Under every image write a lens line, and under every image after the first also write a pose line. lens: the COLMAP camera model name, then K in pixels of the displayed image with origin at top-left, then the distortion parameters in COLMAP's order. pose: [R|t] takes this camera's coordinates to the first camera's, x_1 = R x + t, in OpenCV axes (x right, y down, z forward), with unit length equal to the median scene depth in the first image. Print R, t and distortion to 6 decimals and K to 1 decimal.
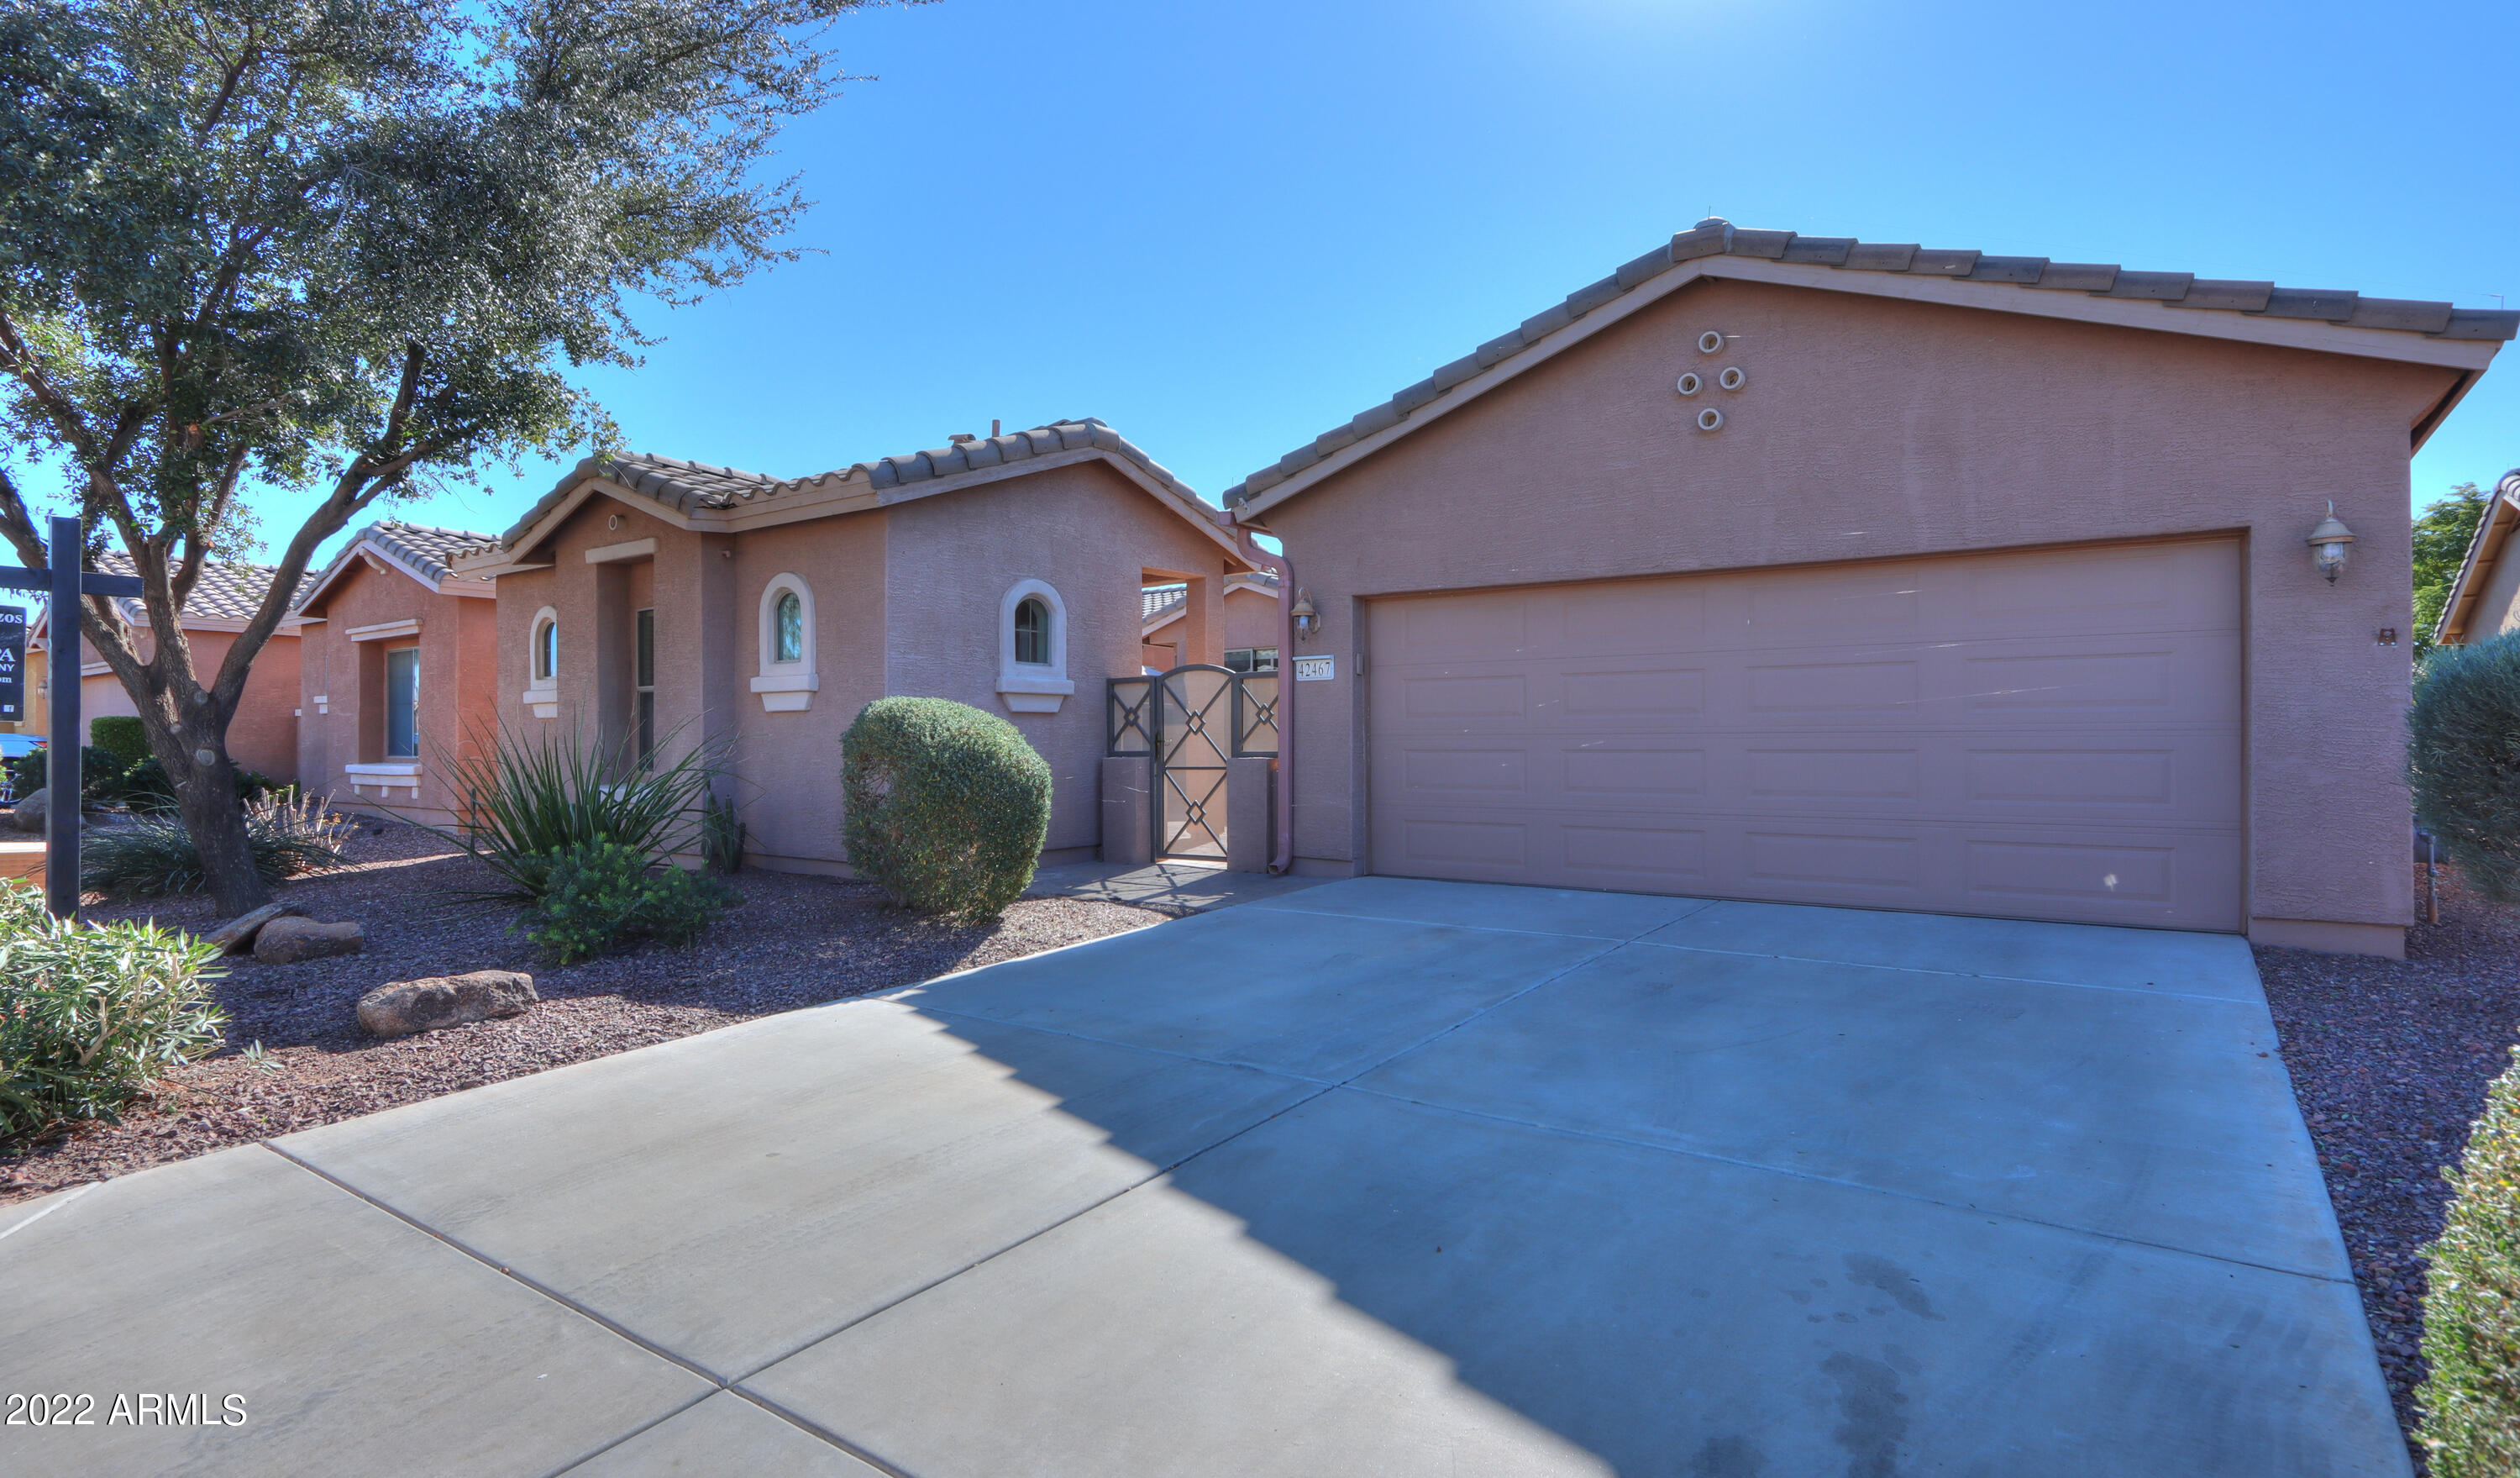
lens RADIAL K [[1238.5, 0, 1320.5], [0, 1238.5, 730.8], [0, 0, 1]] dist [-0.017860, 0.001009]
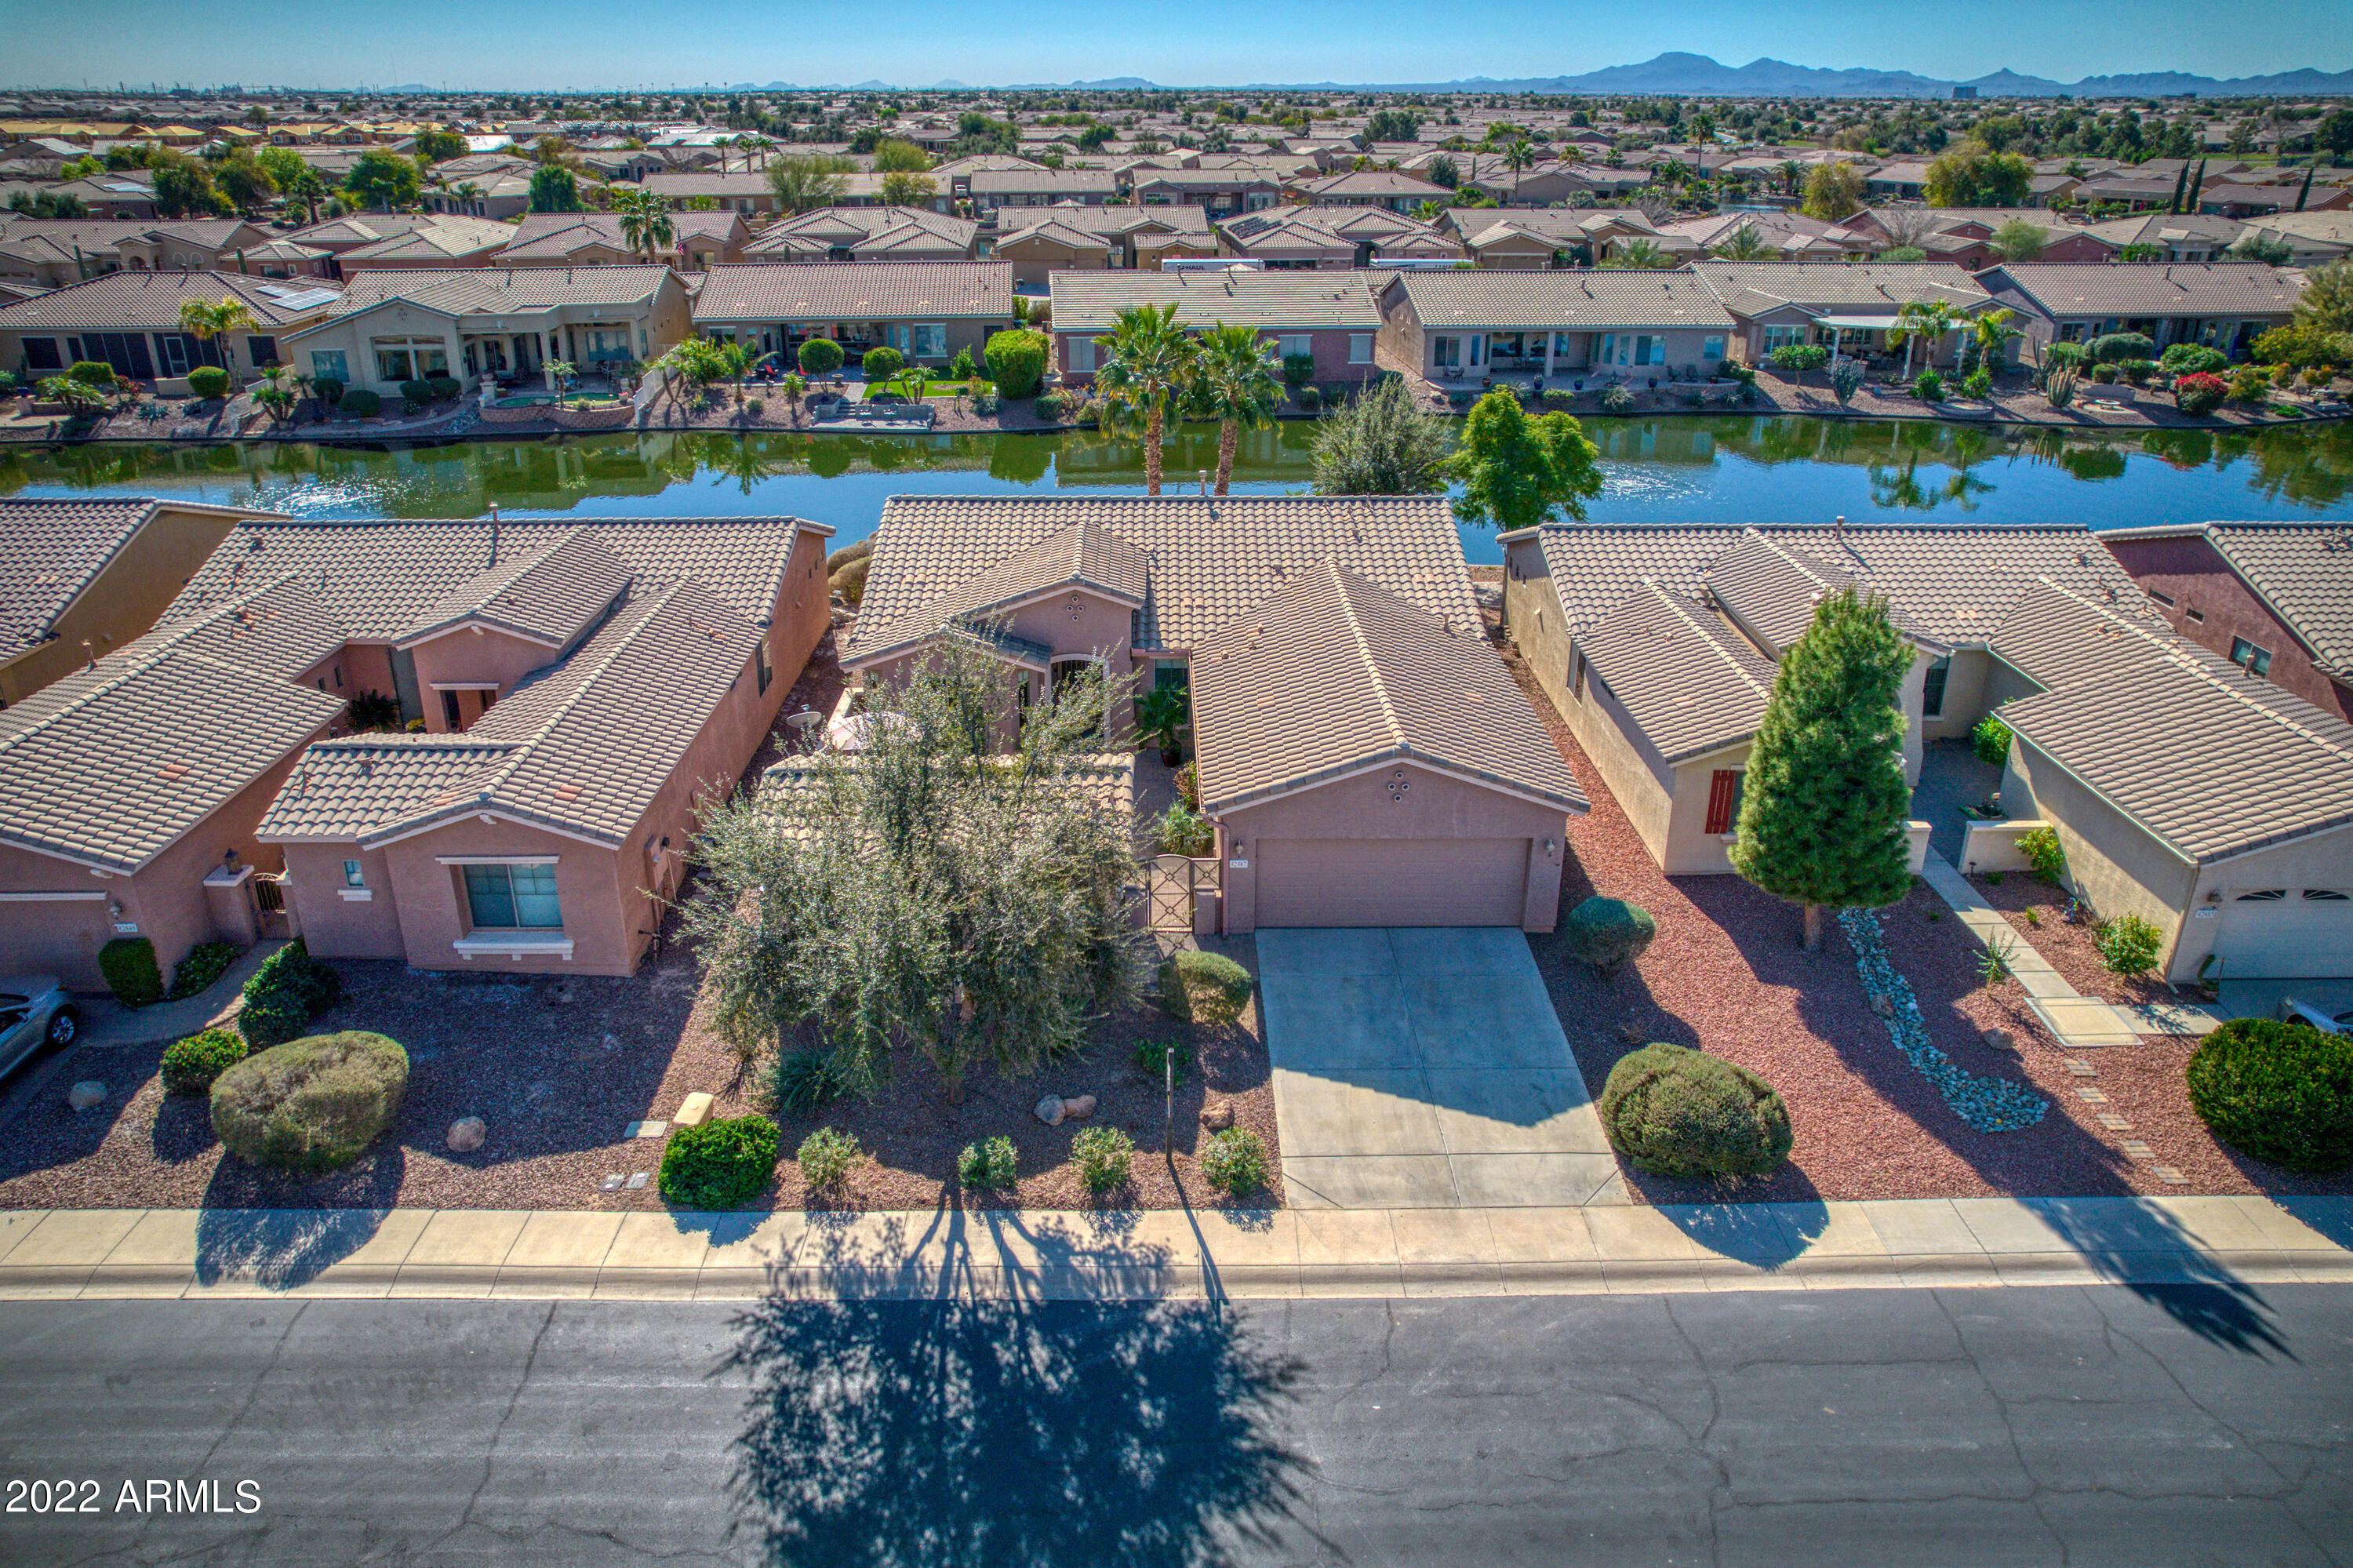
lens RADIAL K [[1523.6, 0, 1151.5], [0, 1523.6, 688.6], [0, 0, 1]] dist [-0.058040, 0.044189]
pose [[0.818322, -0.218745, 0.531507, -2.029071], [-0.007362, 0.920680, 0.390248, -1.872536], [-0.574713, -0.323261, 0.751802, -1.333838]]
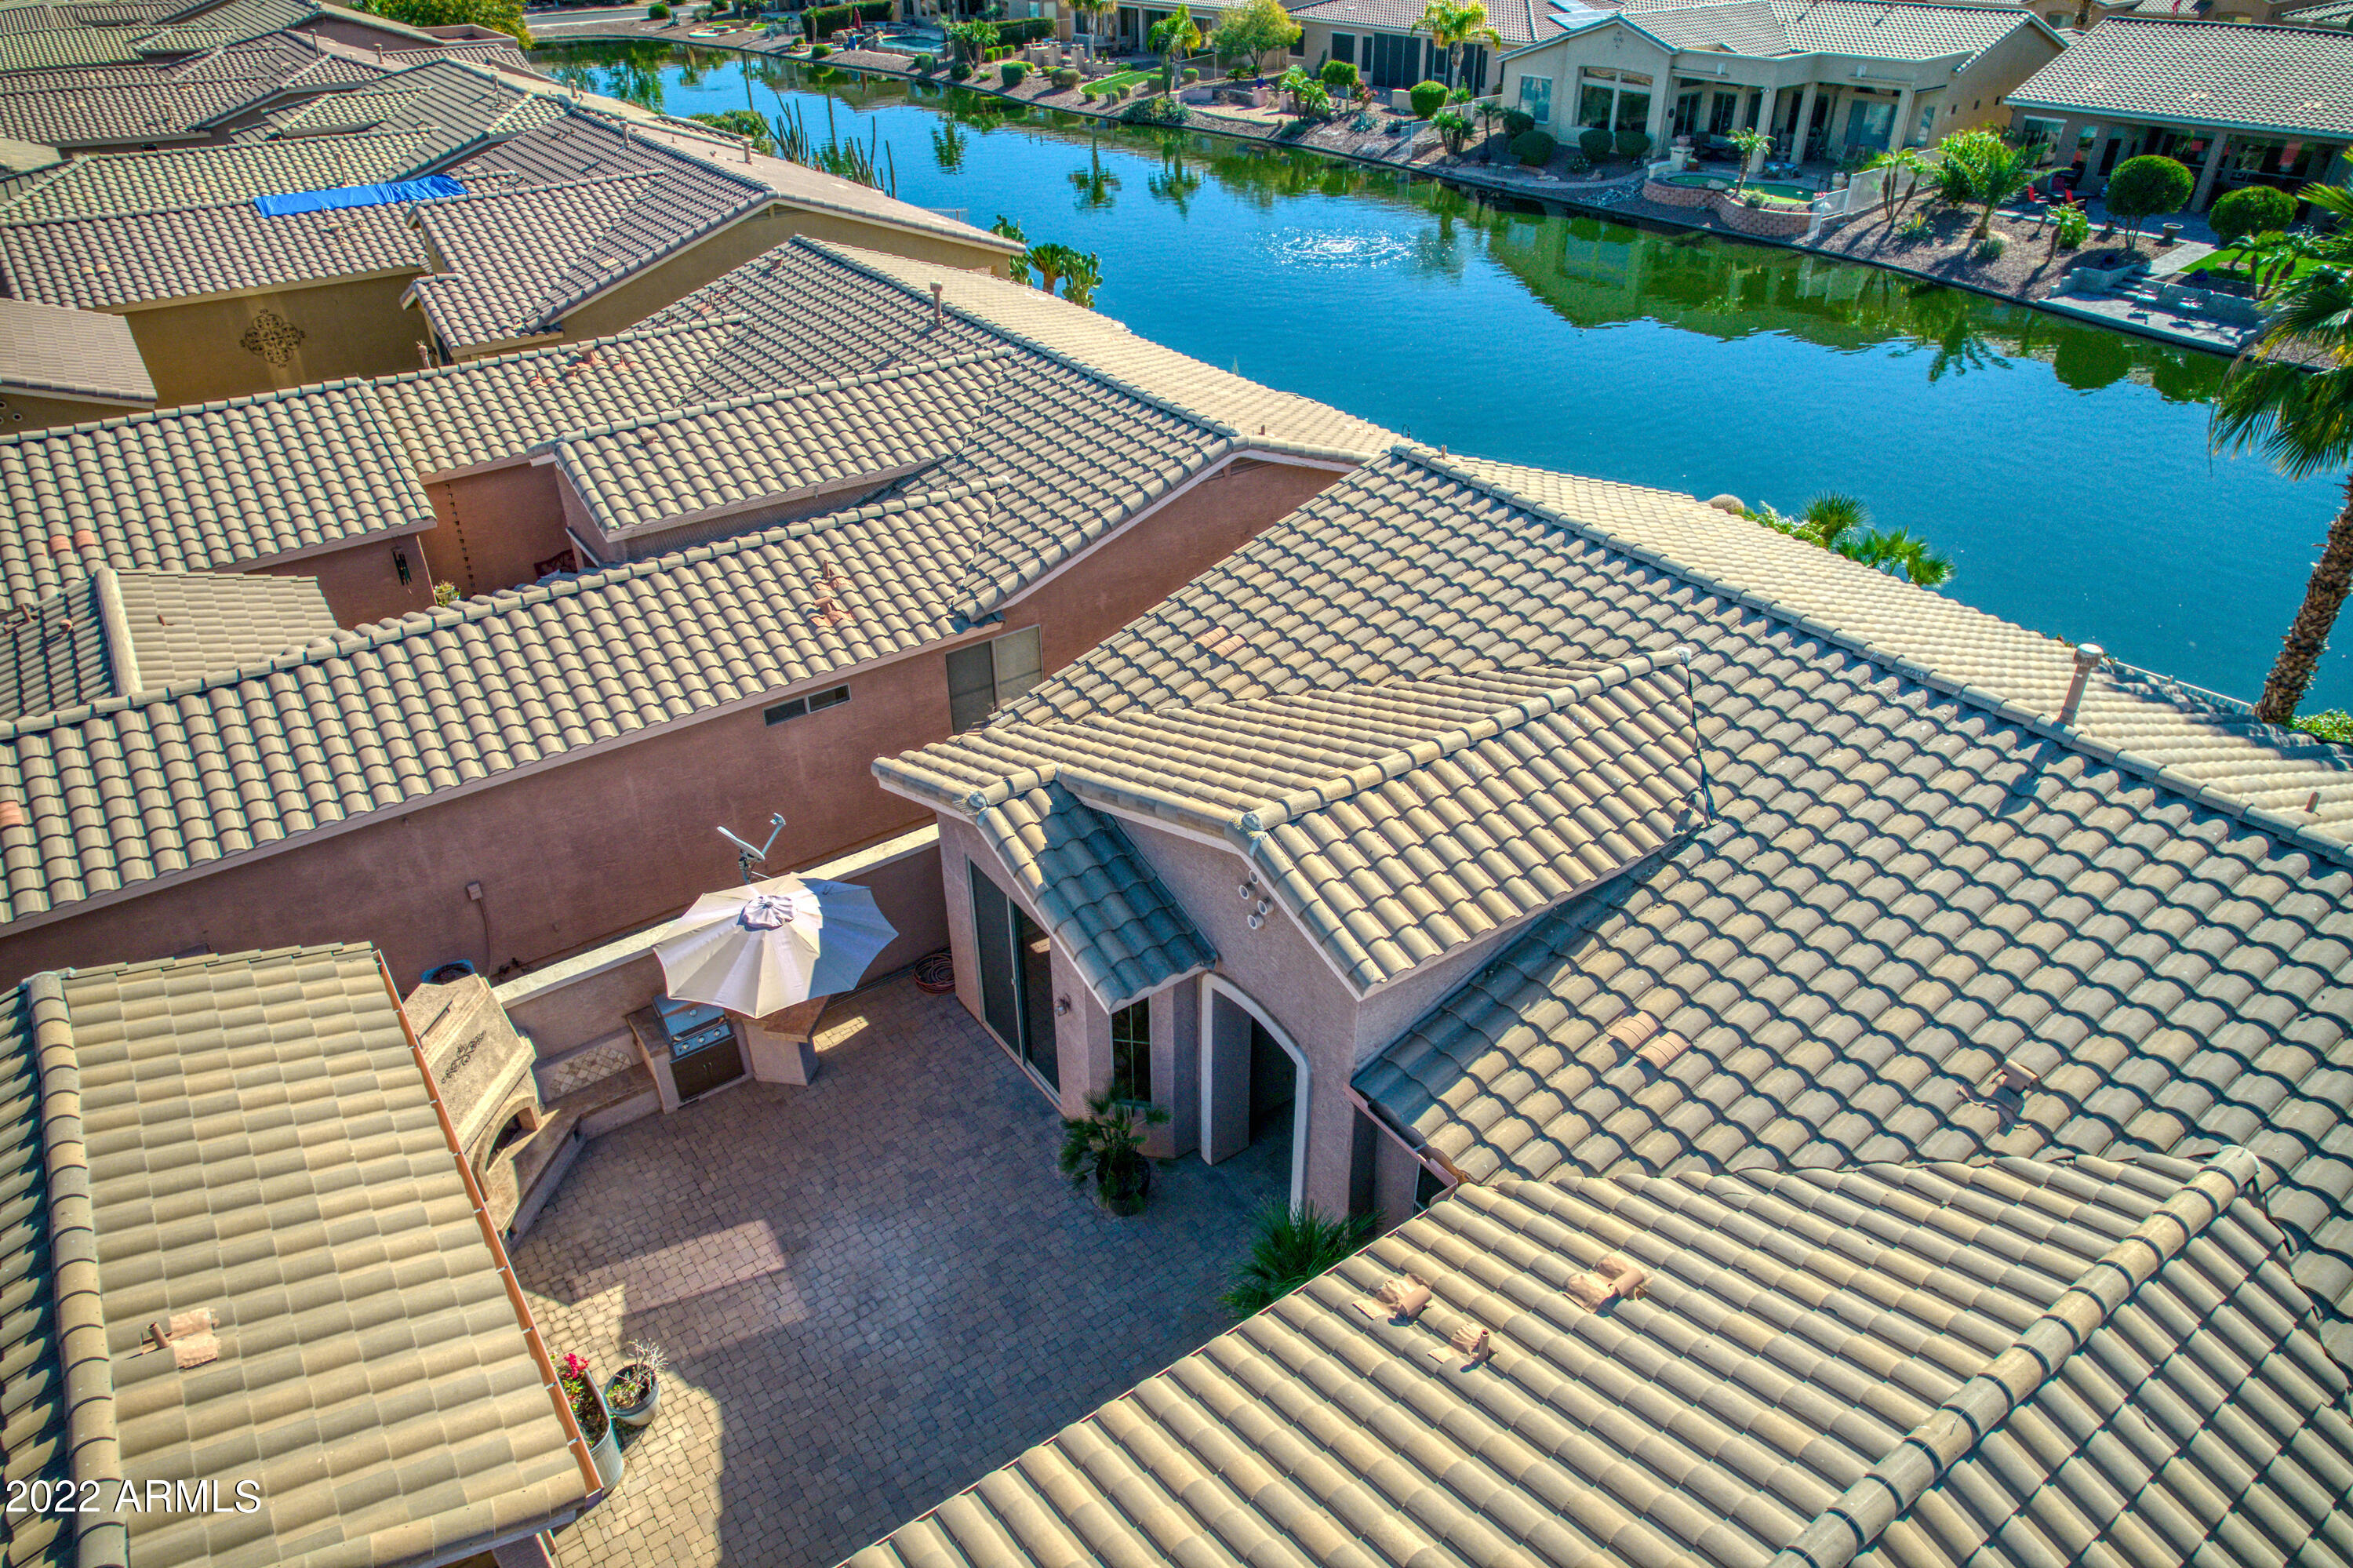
lens RADIAL K [[1523.6, 0, 1191.4], [0, 1523.6, 760.9], [0, 0, 1]] dist [-0.058040, 0.044189]
pose [[0.936621, 0.169606, -0.306553, 0.641208], [0.023177, 0.843093, 0.537268, -1.323137], [0.349577, -0.510321, 0.785728, 1.041149]]
